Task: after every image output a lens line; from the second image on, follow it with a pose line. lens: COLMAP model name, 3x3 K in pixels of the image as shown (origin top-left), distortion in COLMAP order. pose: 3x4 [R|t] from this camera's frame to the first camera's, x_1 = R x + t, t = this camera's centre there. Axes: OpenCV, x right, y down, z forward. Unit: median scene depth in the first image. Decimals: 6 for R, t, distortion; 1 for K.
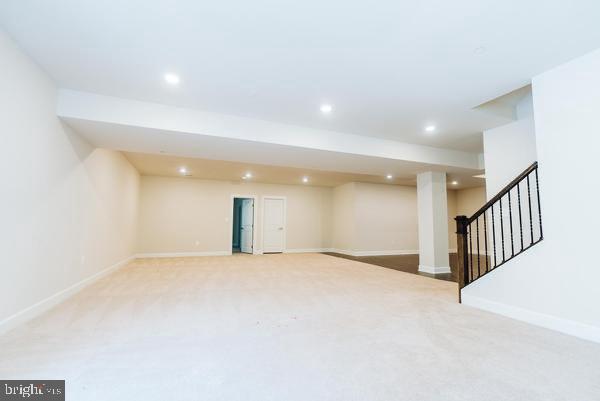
lens RADIAL K [[273.3, 0, 298.4], [0, 273.3, 199.8], [0, 0, 1]] dist [0.018509, -0.000382]
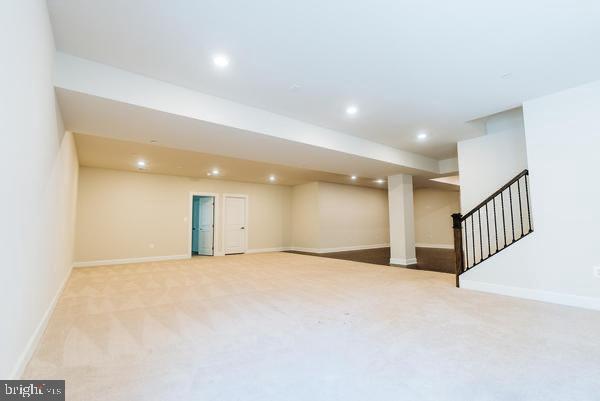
lens RADIAL K [[273.3, 0, 299.5], [0, 273.3, 201.5], [0, 0, 1]] dist [0.018509, -0.000382]
pose [[0.963832, 0.005252, 0.266457, -0.177324], [-0.007855, 0.999931, 0.008705, 0.001863], [-0.266393, -0.010483, 0.963807, 0.027283]]
